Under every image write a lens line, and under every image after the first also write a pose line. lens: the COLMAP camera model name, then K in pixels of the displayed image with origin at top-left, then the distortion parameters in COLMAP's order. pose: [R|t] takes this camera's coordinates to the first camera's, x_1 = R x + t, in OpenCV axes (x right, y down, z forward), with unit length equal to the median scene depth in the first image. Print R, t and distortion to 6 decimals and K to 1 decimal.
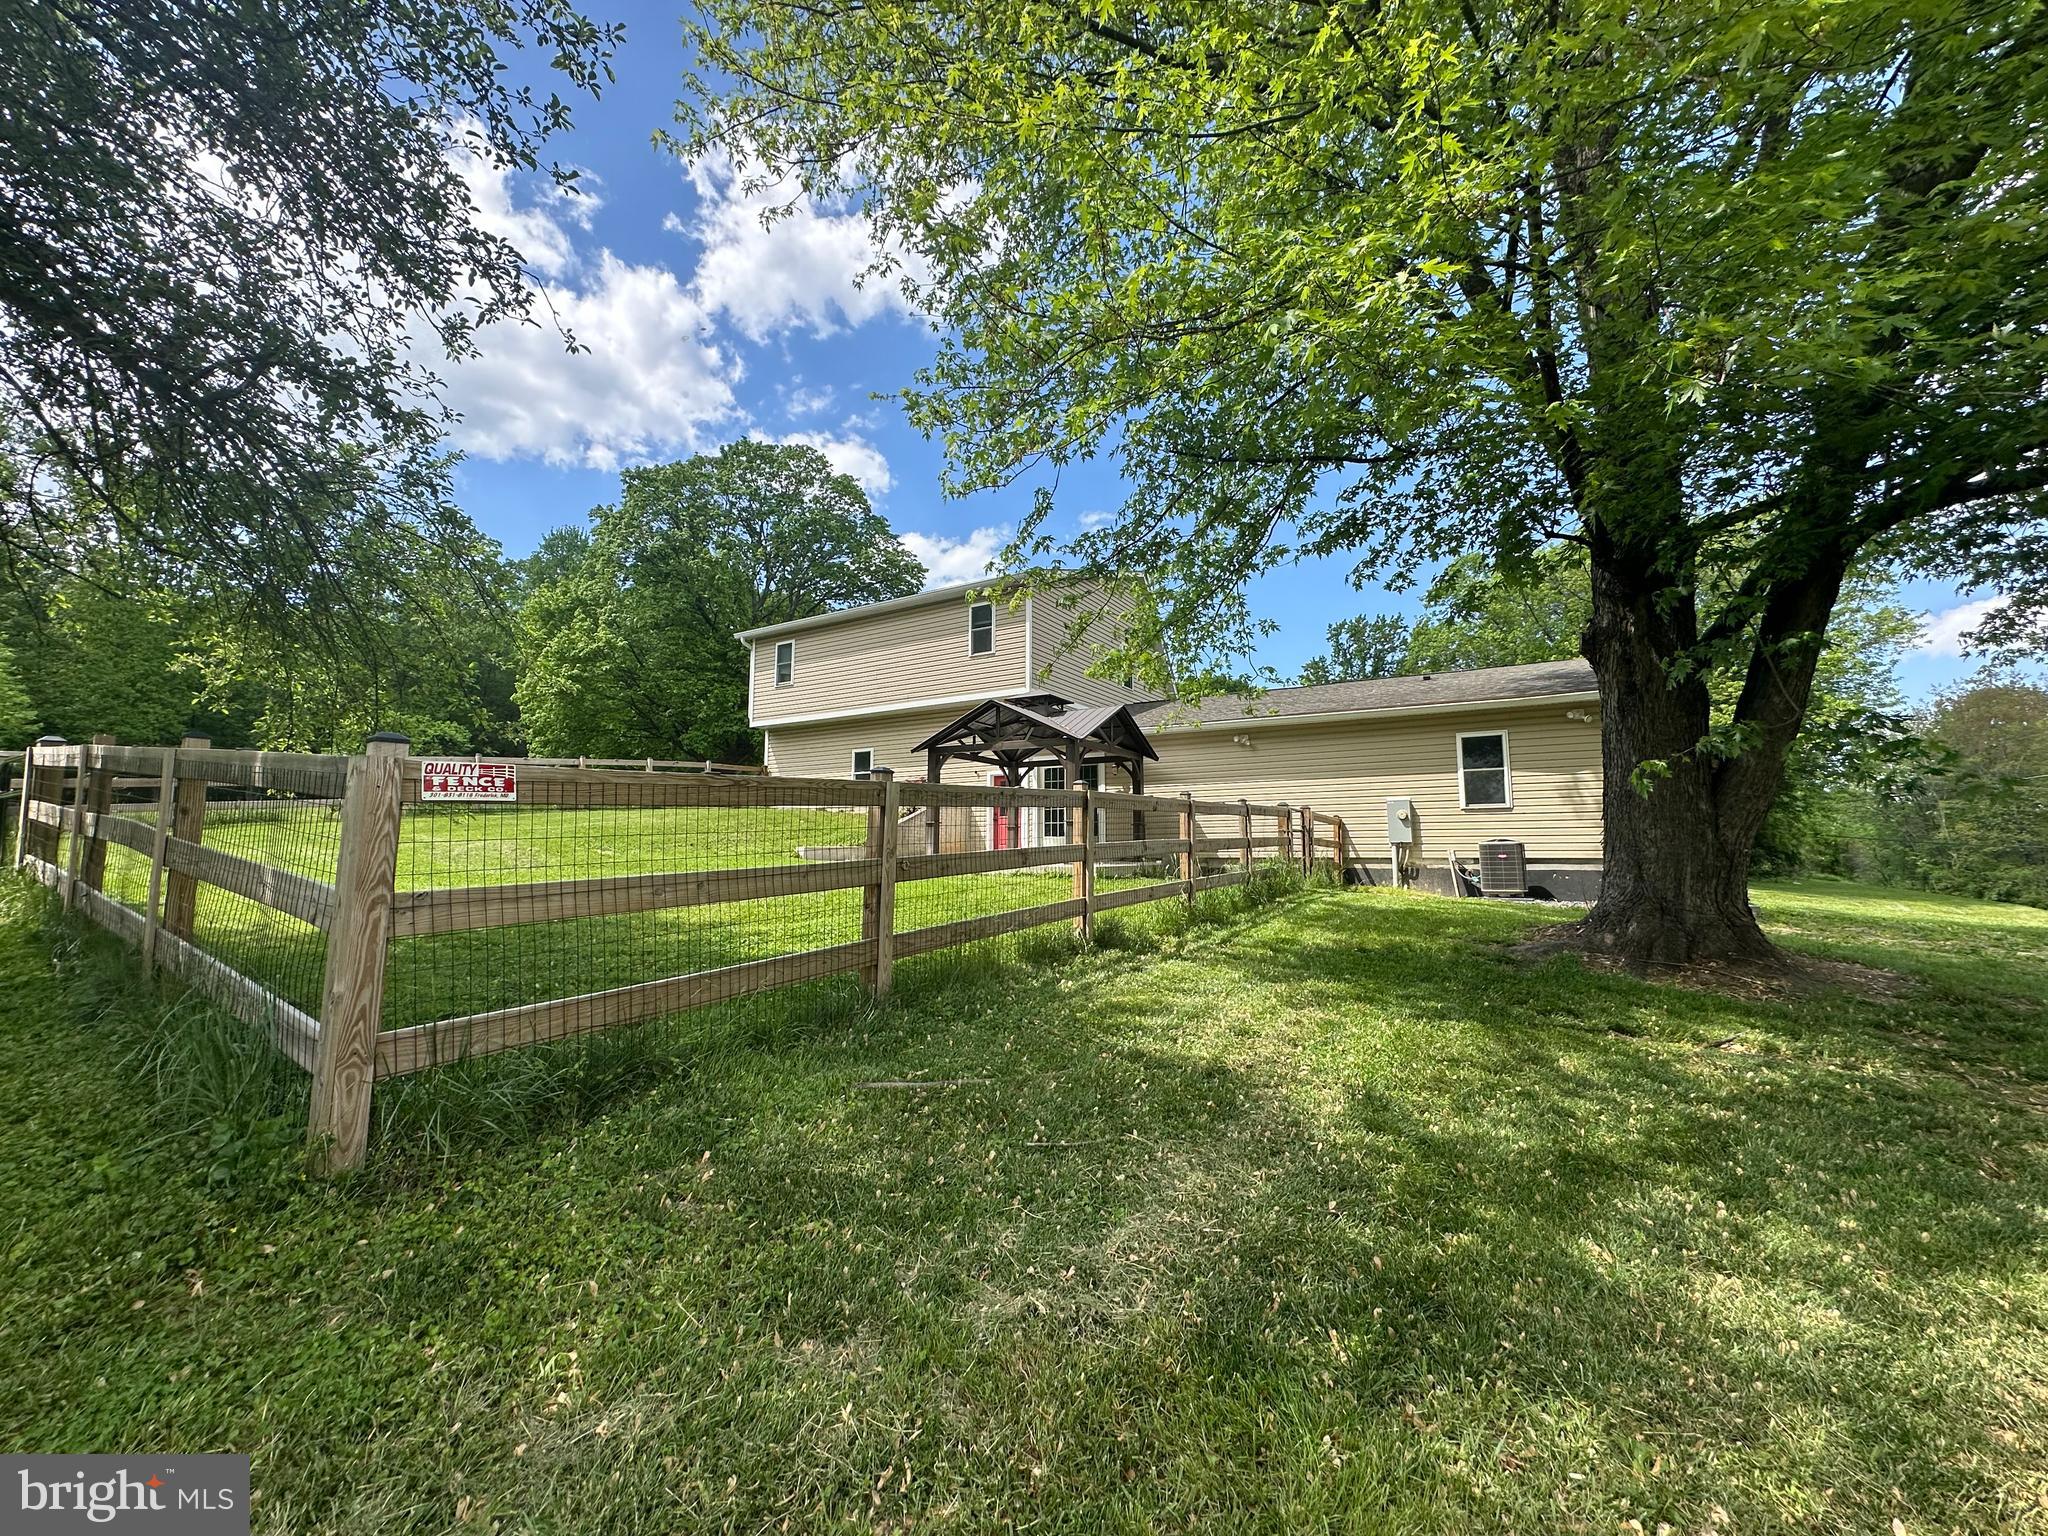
lens RADIAL K [[817.0, 0, 1022.7], [0, 817.0, 767.6], [0, 0, 1]] dist [-0.002867, 0.000733]
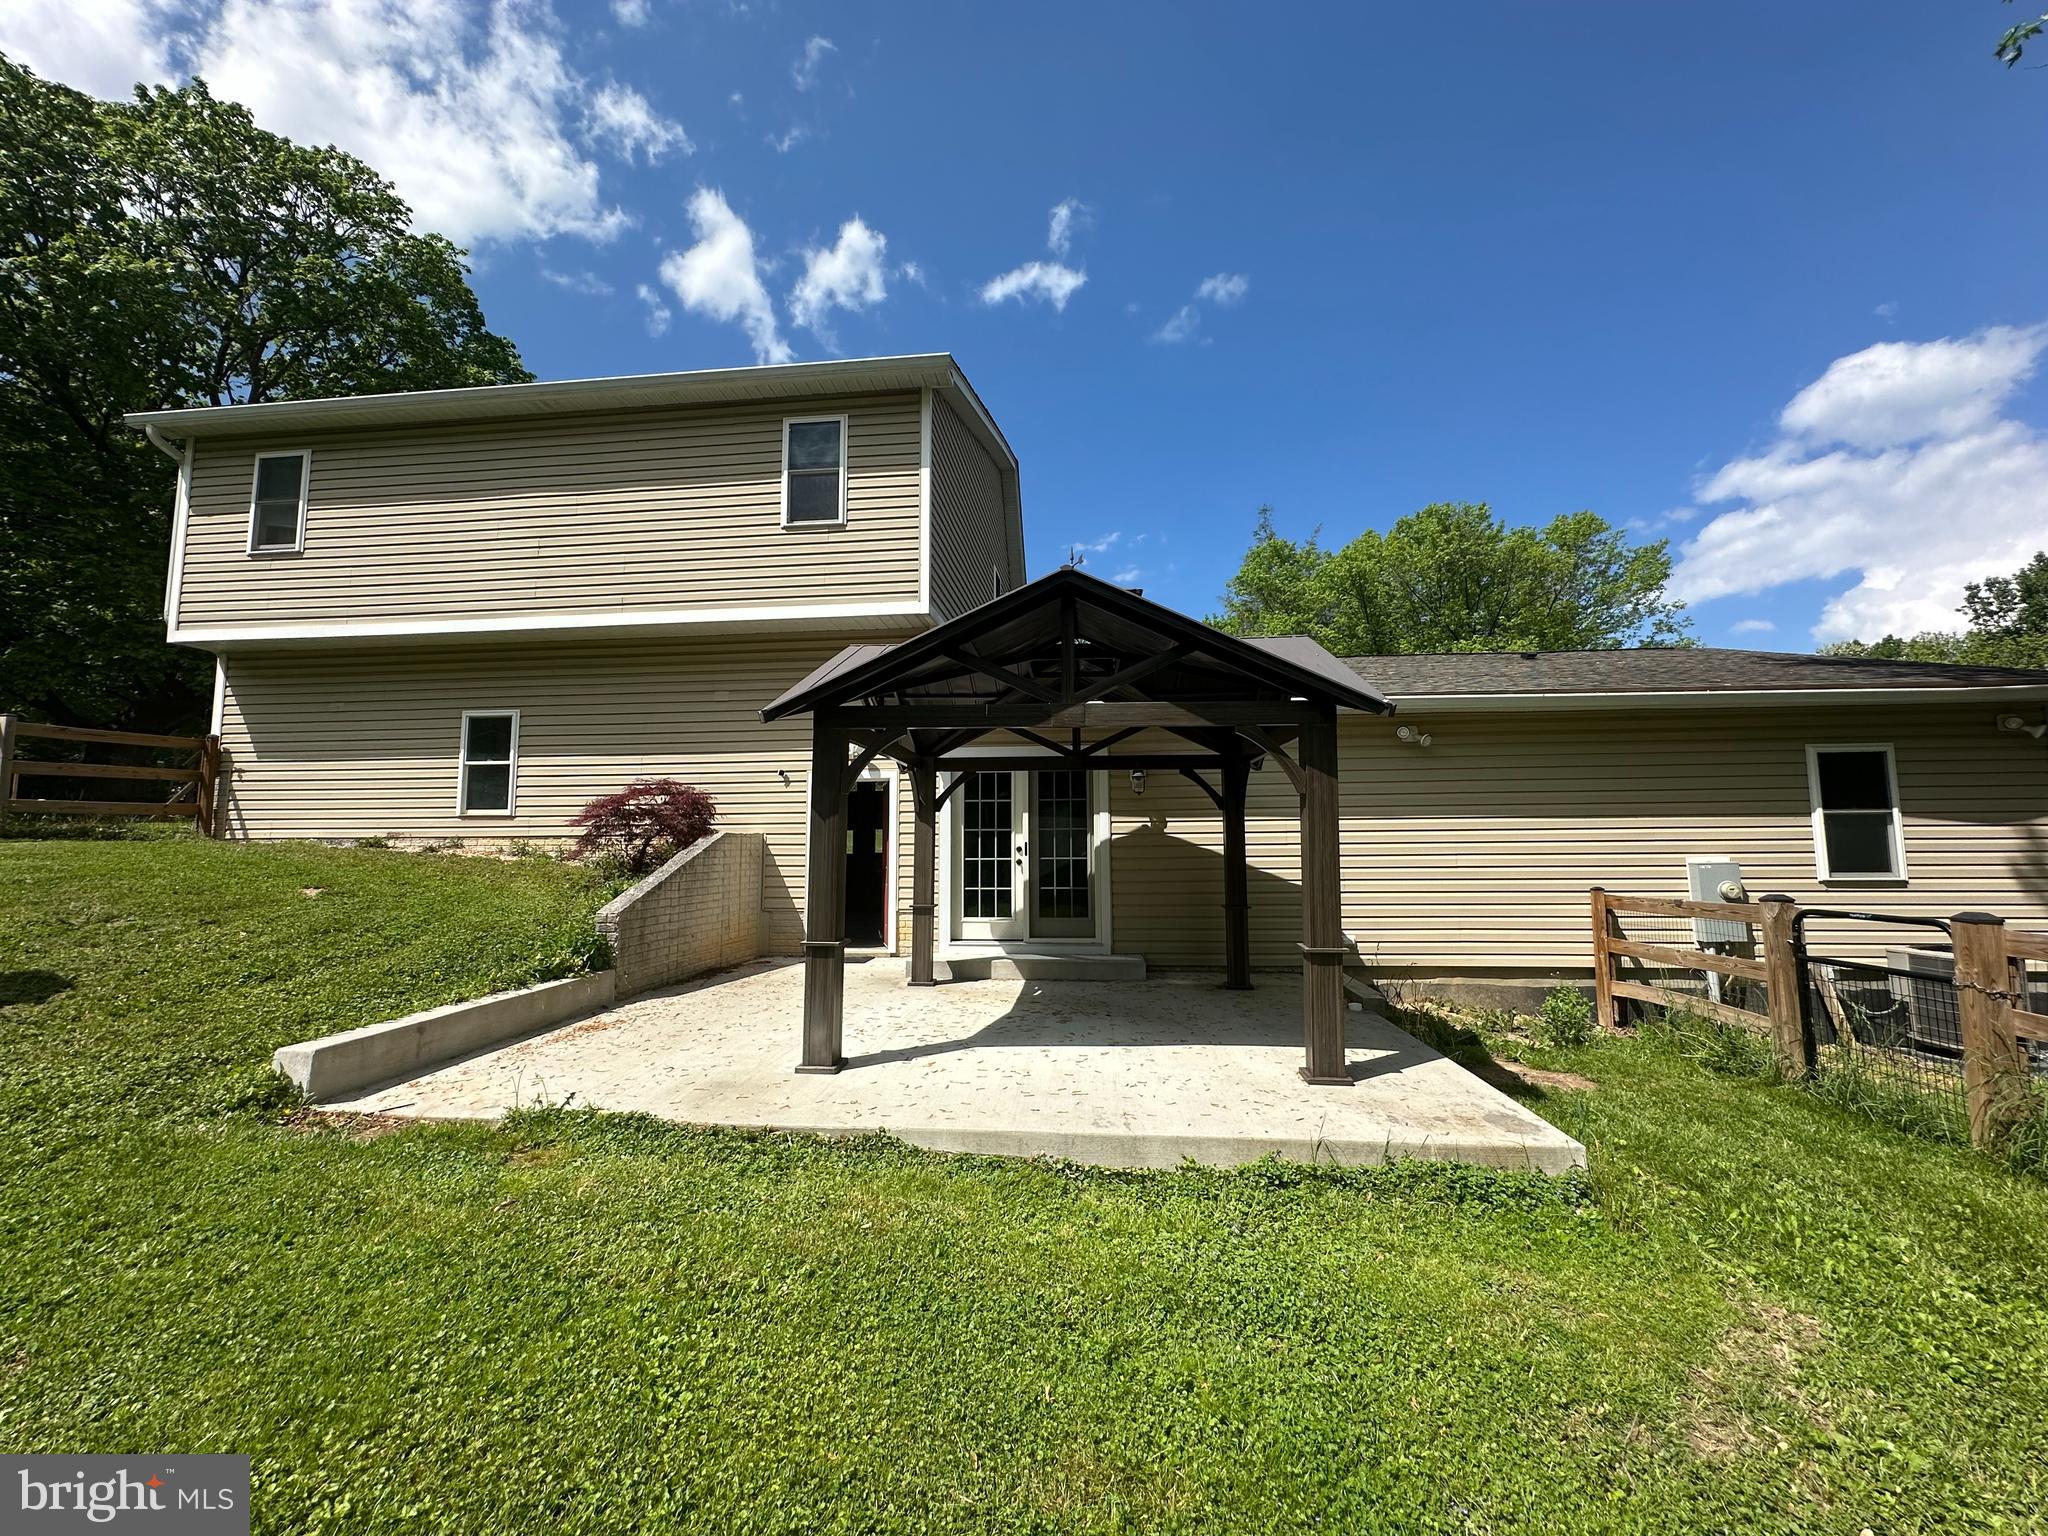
lens RADIAL K [[817.0, 0, 1022.7], [0, 817.0, 767.6], [0, 0, 1]] dist [-0.002867, 0.000733]
pose [[0.900589, 0.038000, 0.433007, -0.138650], [-0.040821, 0.999163, -0.002783, -0.001912], [-0.432750, -0.015170, 0.901386, 0.513975]]
